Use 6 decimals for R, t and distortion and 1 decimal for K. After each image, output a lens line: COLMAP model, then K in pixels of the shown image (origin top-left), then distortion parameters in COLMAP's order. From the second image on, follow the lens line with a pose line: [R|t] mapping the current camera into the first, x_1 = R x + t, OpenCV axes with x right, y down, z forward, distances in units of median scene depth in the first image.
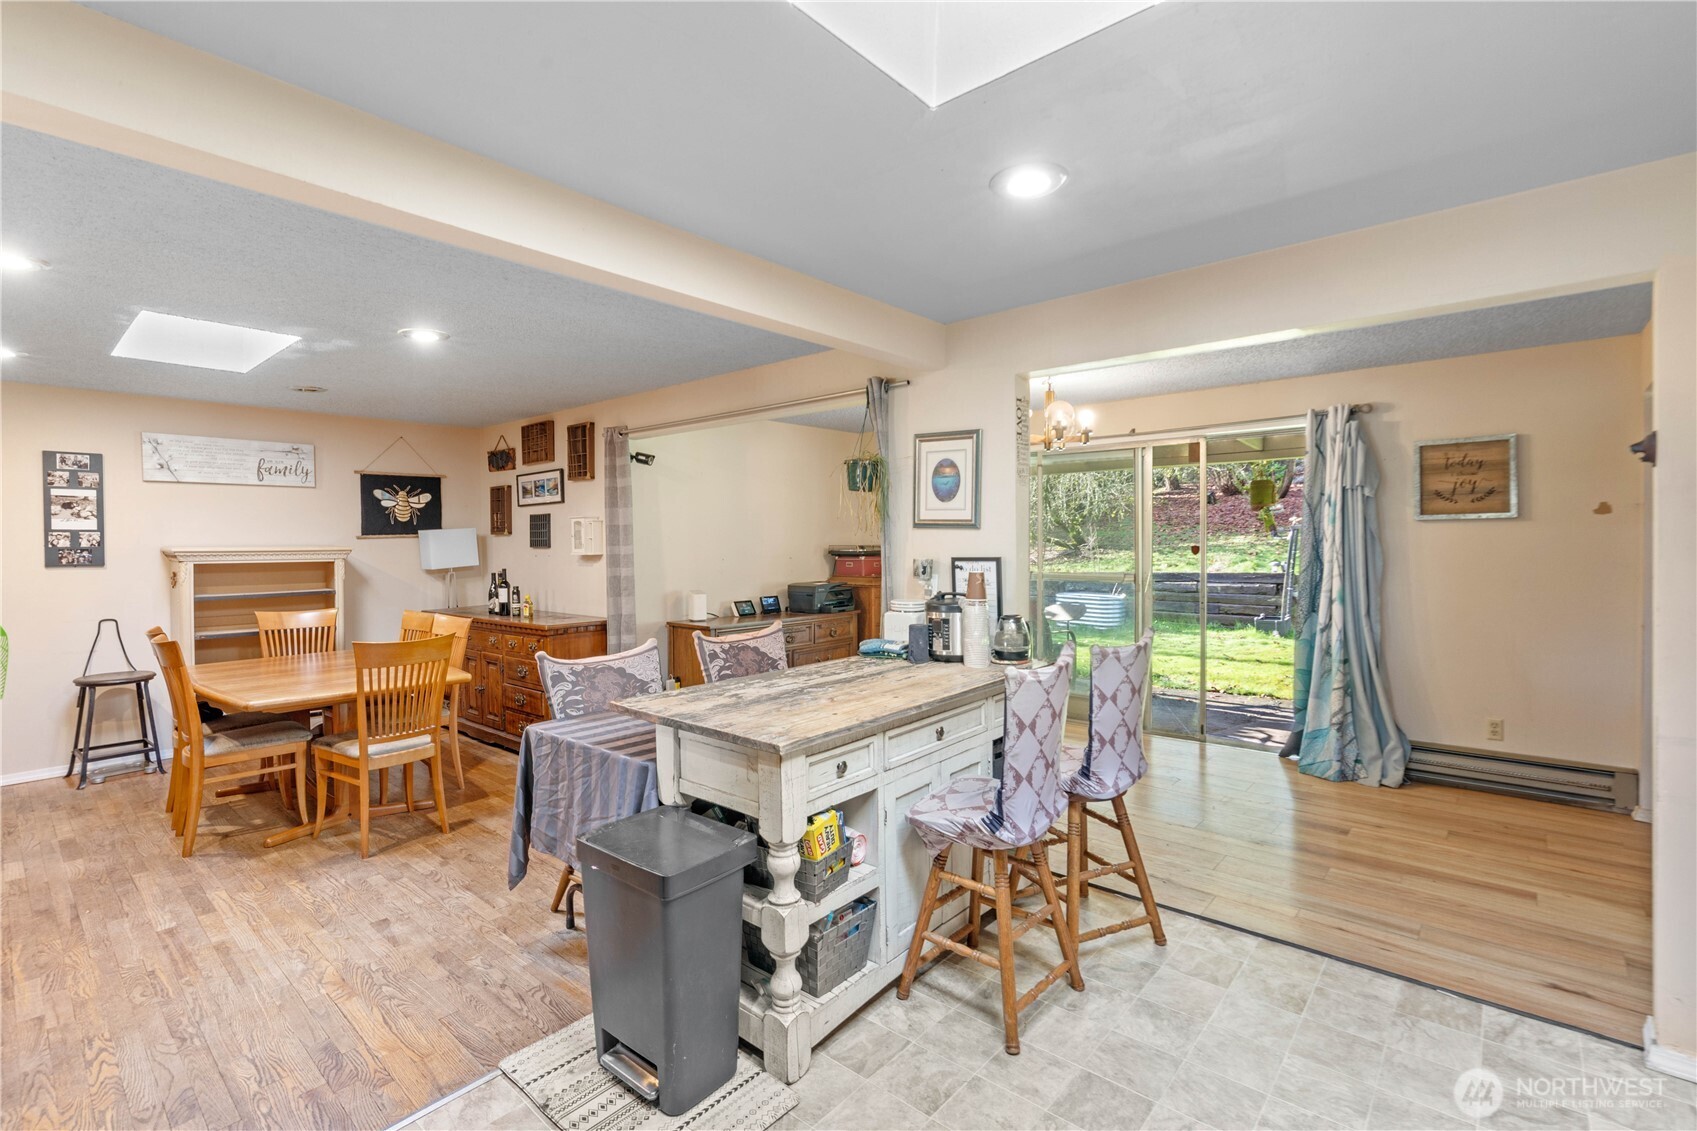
lens RADIAL K [[759.3, 0, 850.1], [0, 759.3, 548.1], [0, 0, 1]] dist [0.001092, 0.000272]
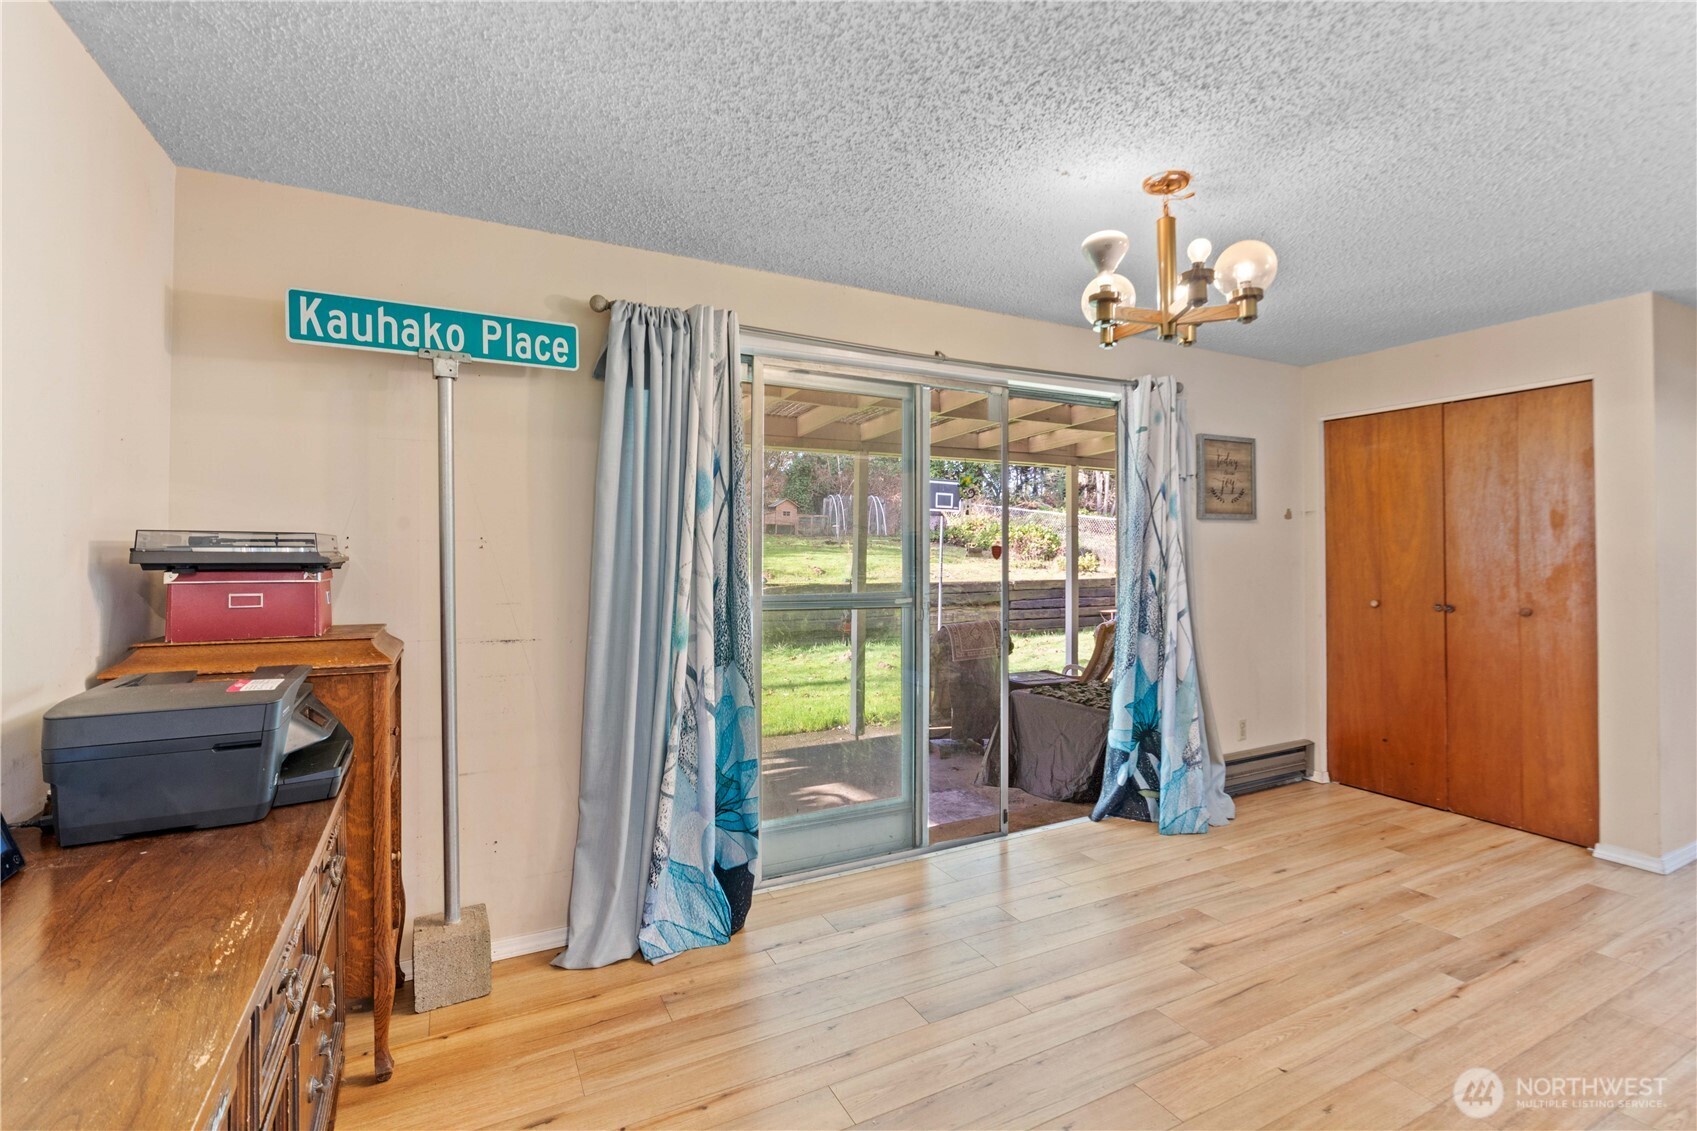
lens RADIAL K [[784.1, 0, 849.2], [0, 784.1, 542.0], [0, 0, 1]] dist [0.003325, 0.000493]
pose [[0.360415, 0.019565, 0.932587, -0.370886], [0.005510, 0.999718, -0.023102, 0.014459], [-0.932776, 0.013465, 0.360206, 1.308896]]
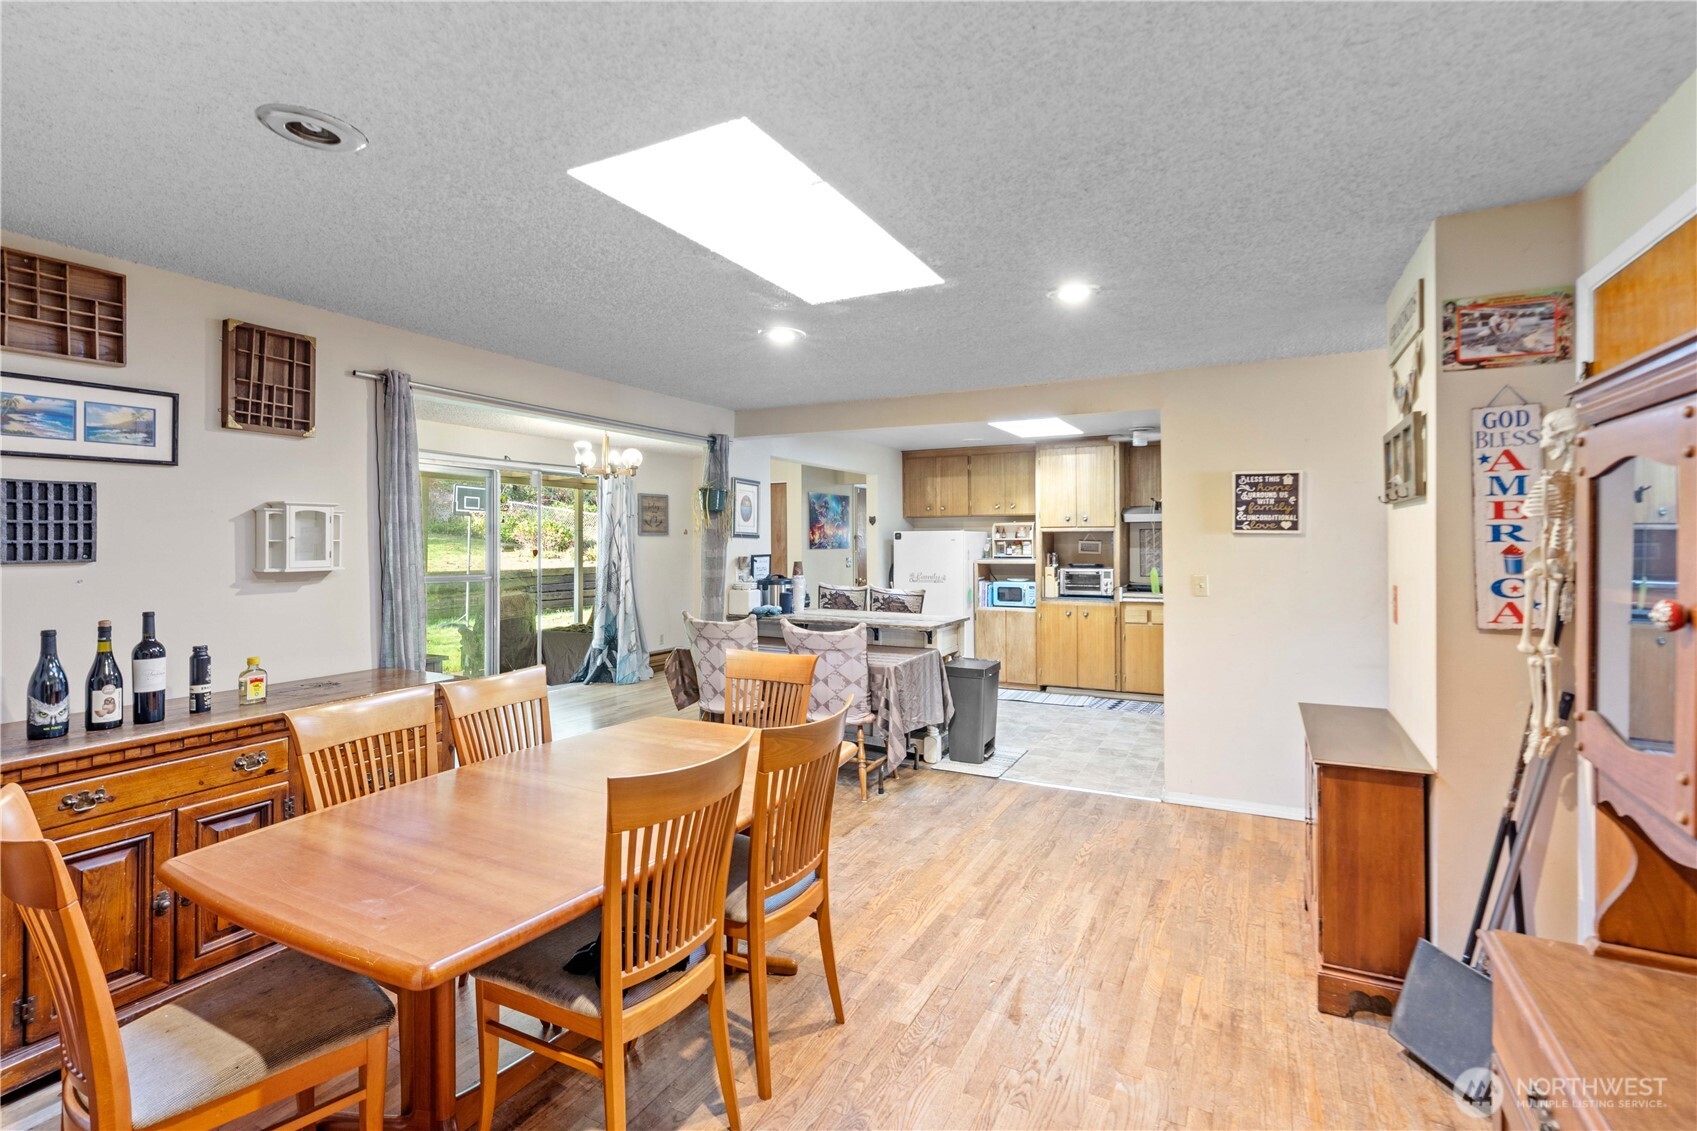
lens RADIAL K [[784.1, 0, 849.2], [0, 784.1, 542.0], [0, 0, 1]] dist [0.003325, 0.000493]
pose [[-0.229759, 0.004967, 0.973235, -1.569963], [0.008461, 0.999959, -0.003106, -0.010838], [-0.973211, 0.007521, -0.229792, 1.167274]]
